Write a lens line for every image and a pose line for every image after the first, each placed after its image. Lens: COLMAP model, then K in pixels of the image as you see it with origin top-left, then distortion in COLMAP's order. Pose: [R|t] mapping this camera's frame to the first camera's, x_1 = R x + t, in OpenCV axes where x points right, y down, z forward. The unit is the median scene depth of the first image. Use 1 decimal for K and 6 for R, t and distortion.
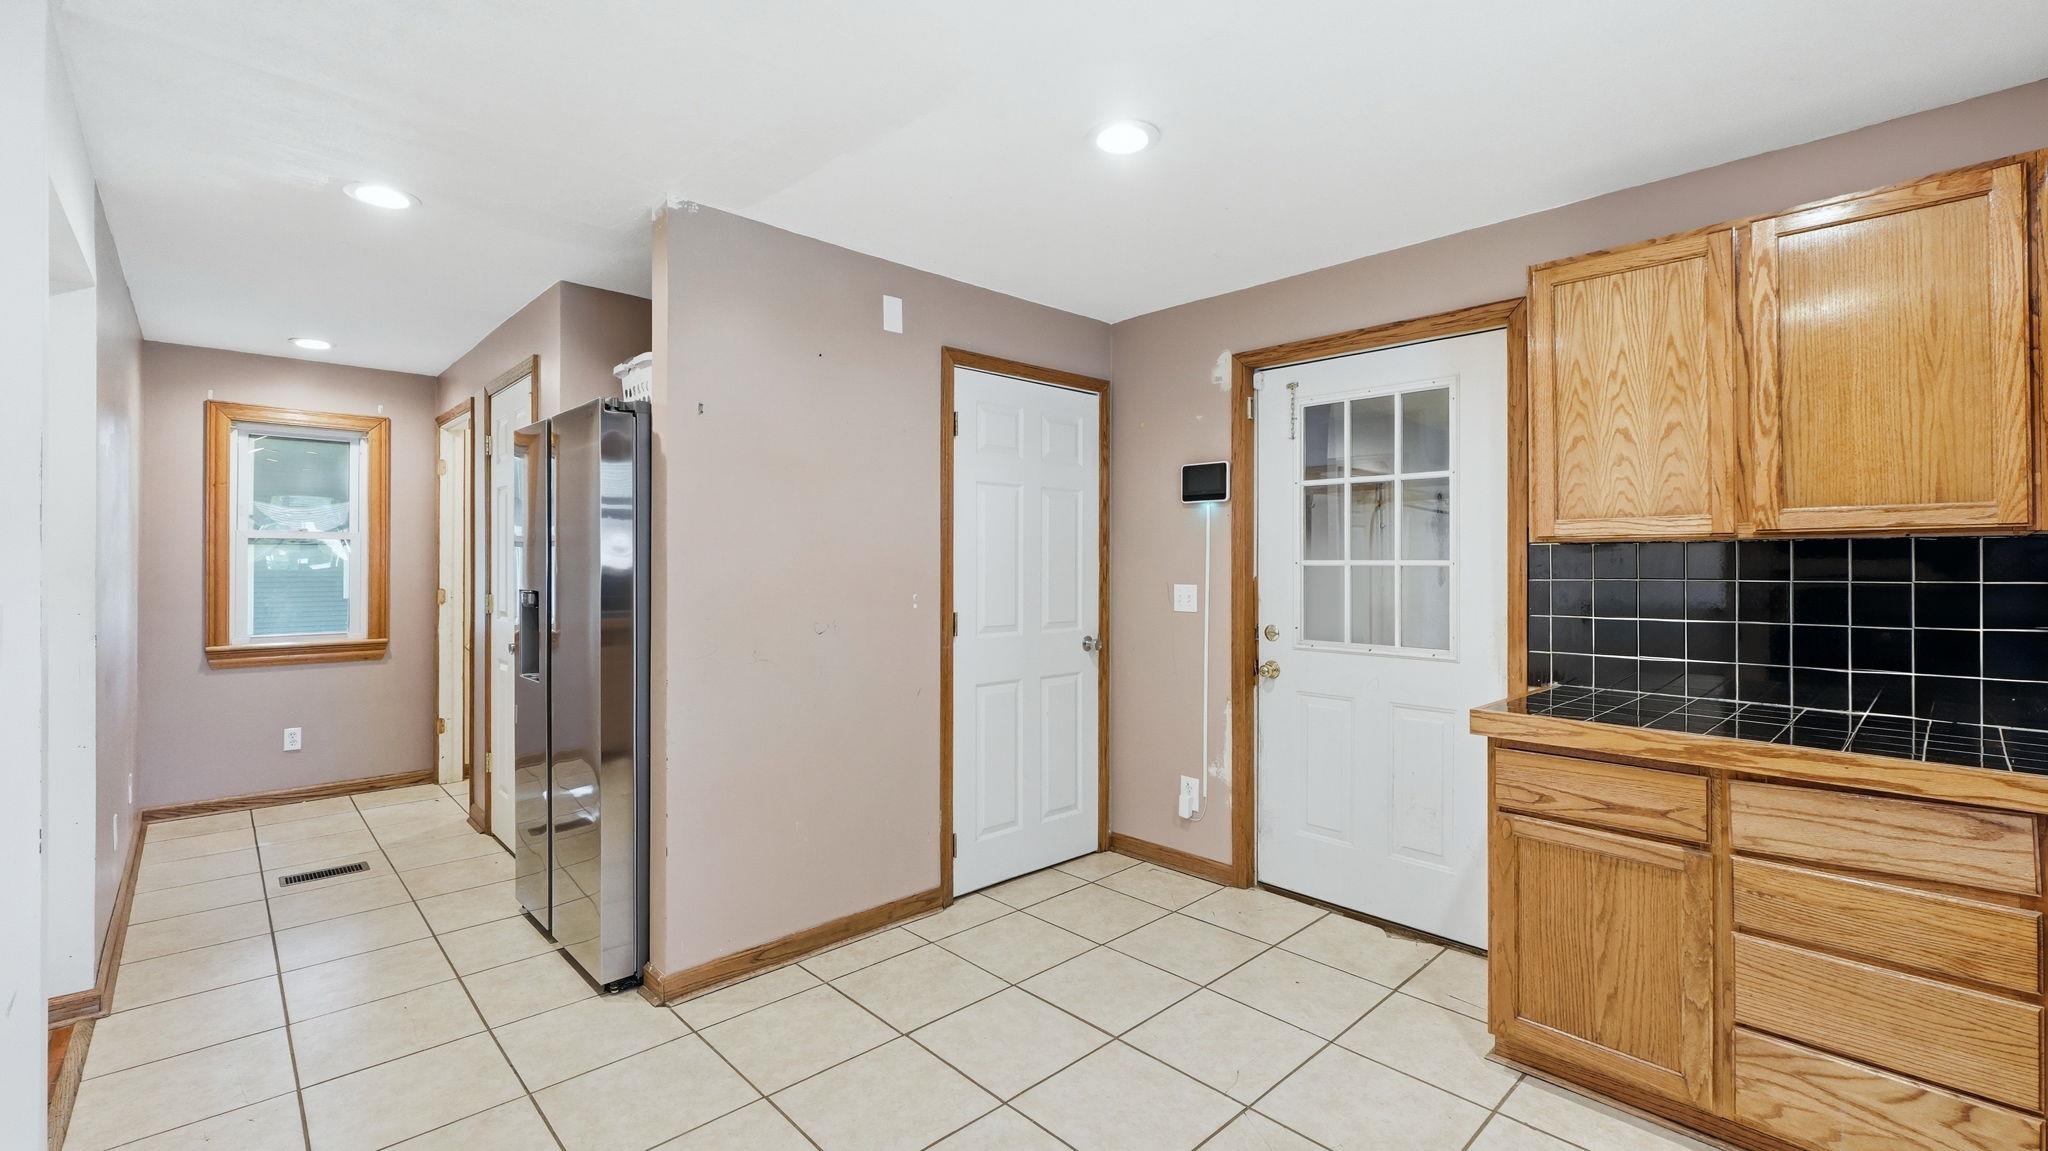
lens RADIAL K [[867.8, 0, 1020.0], [0, 867.8, 559.3], [0, 0, 1]] dist [-0.000212, 0.000369]
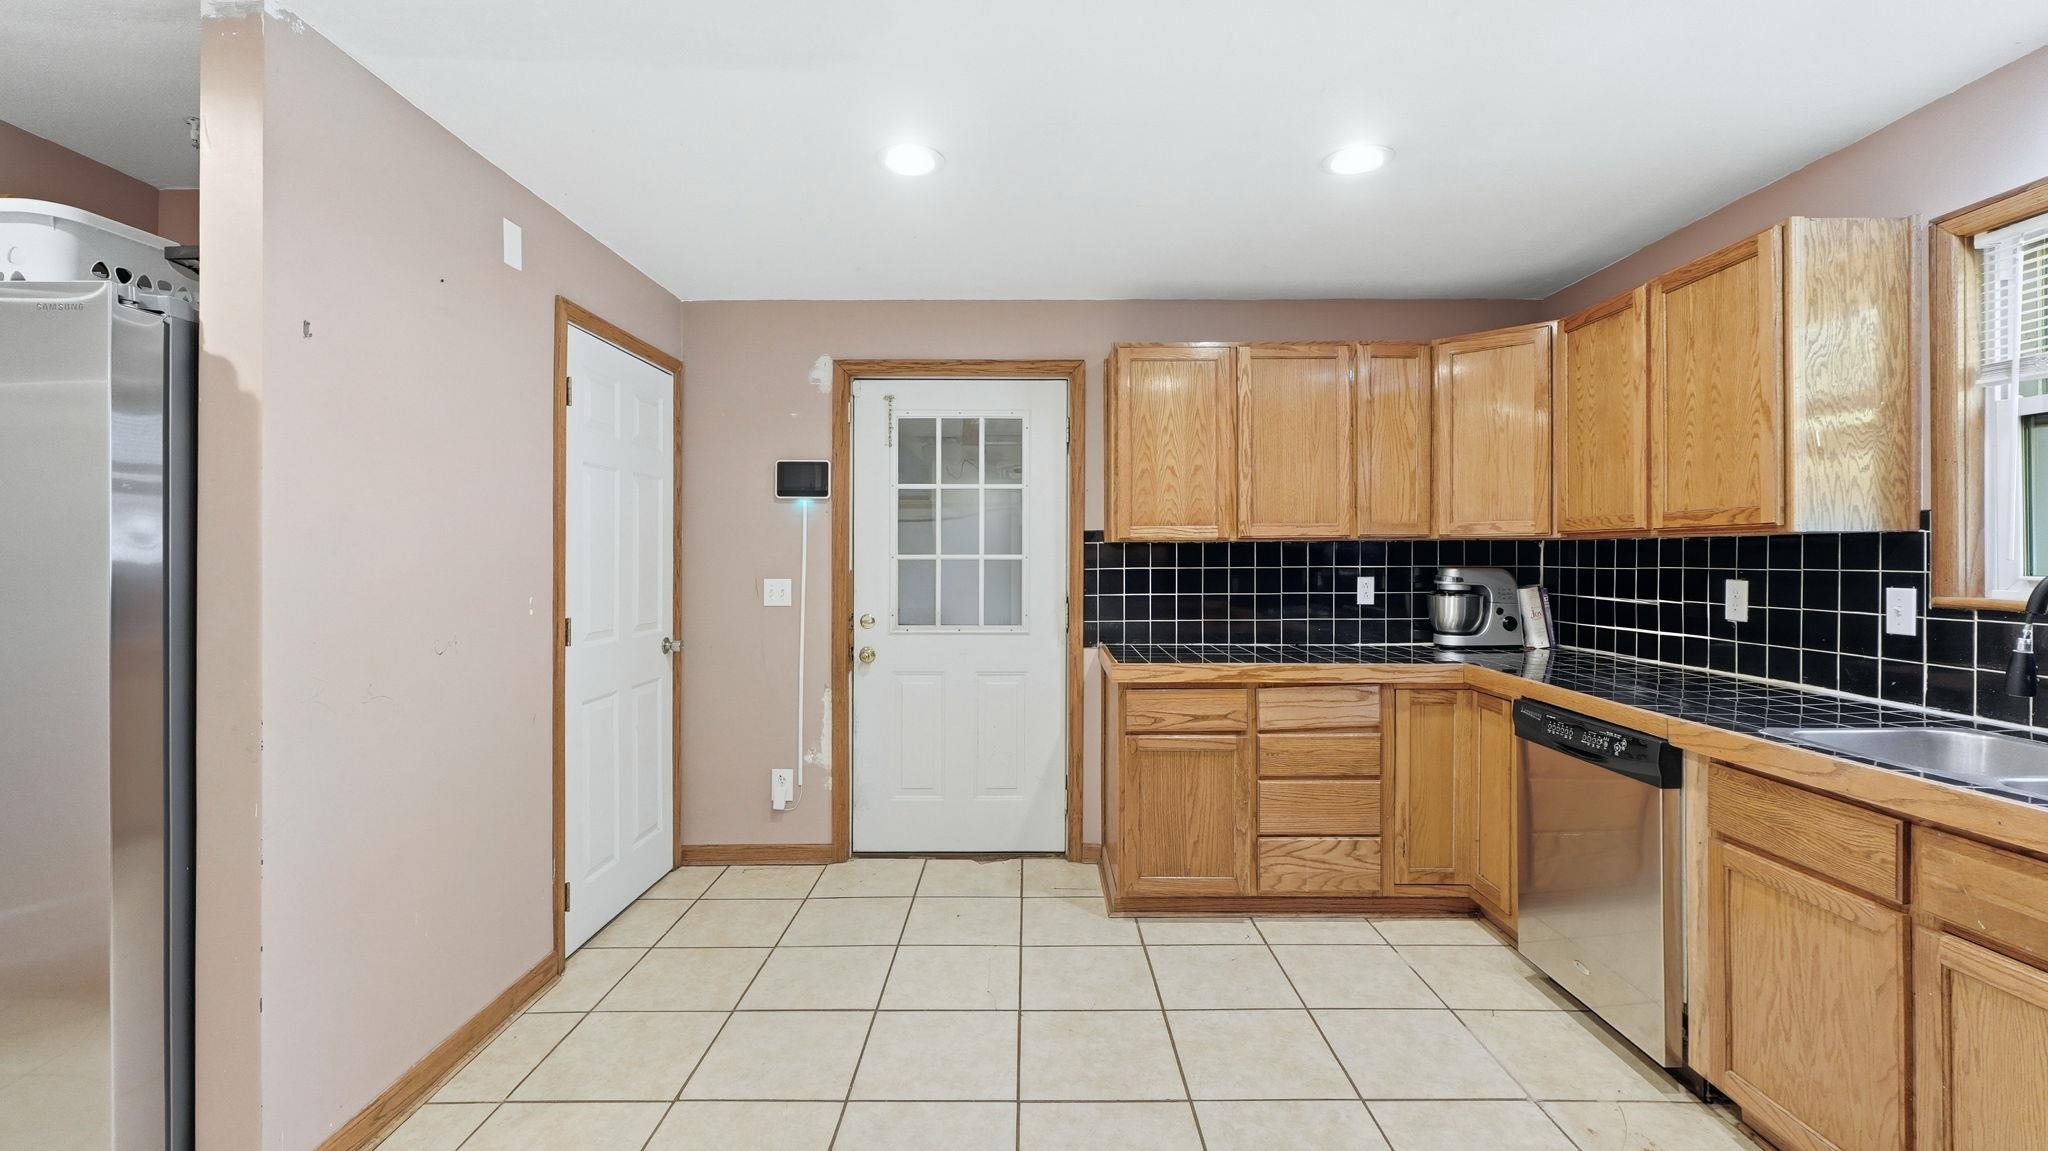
lens RADIAL K [[866.1, 0, 1029.2], [0, 866.1, 558.6], [0, 0, 1]] dist [-0.001725, -0.000180]
pose [[0.685466, -0.004125, 0.728093, -0.338835], [-0.000533, 0.999981, 0.006167, -0.000931], [-0.728104, -0.004615, 0.685451, 0.097449]]
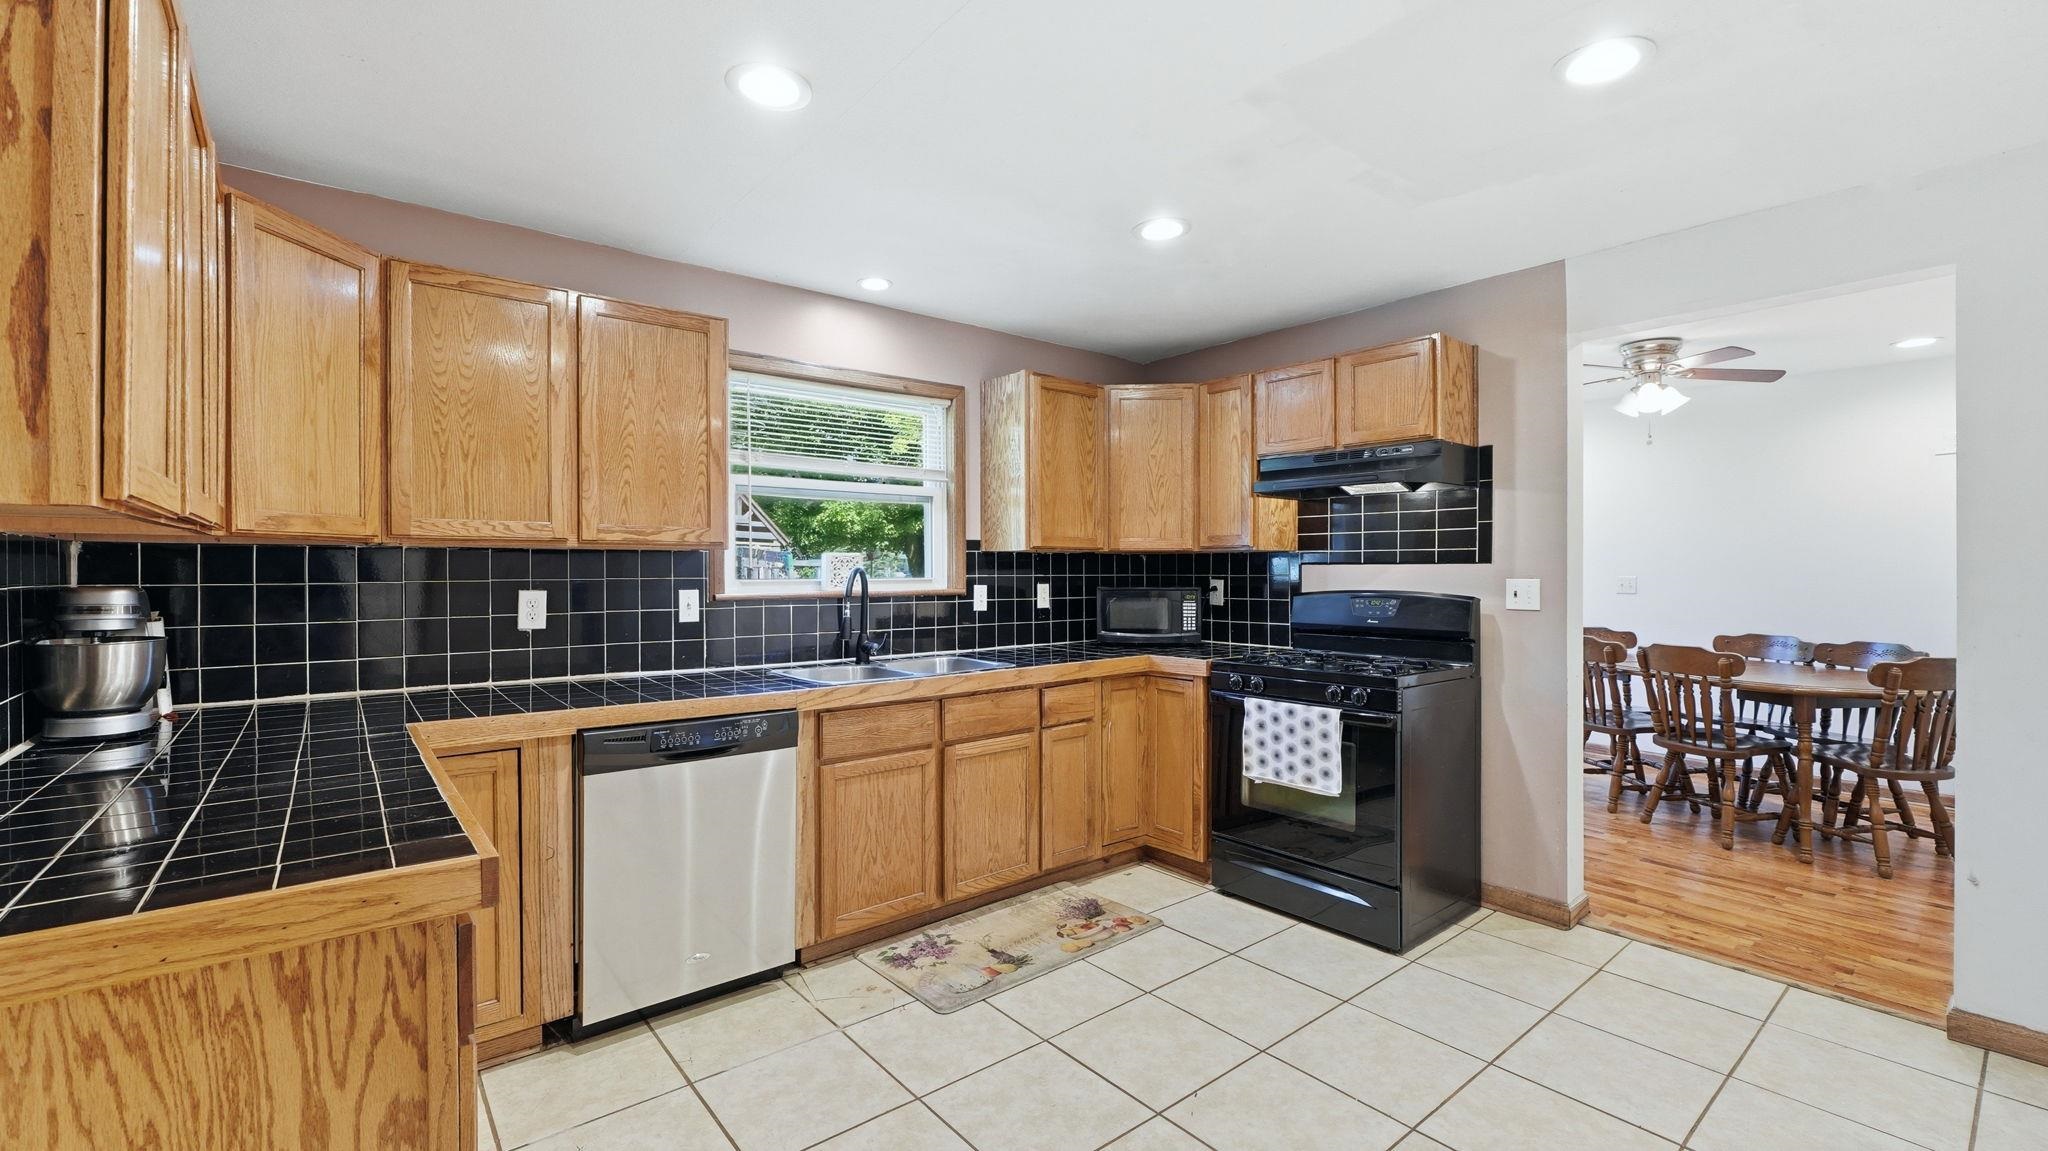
lens RADIAL K [[857.6, 0, 1024.0], [0, 857.6, 575.5], [0, 0, 1]] dist [-0.000694, 0.000003]
pose [[-0.997691, -0.001761, 0.067889, 0.111047], [-0.001465, 0.999989, 0.004418, 0.004138], [-0.067896, 0.004309, -0.997683, 0.888540]]
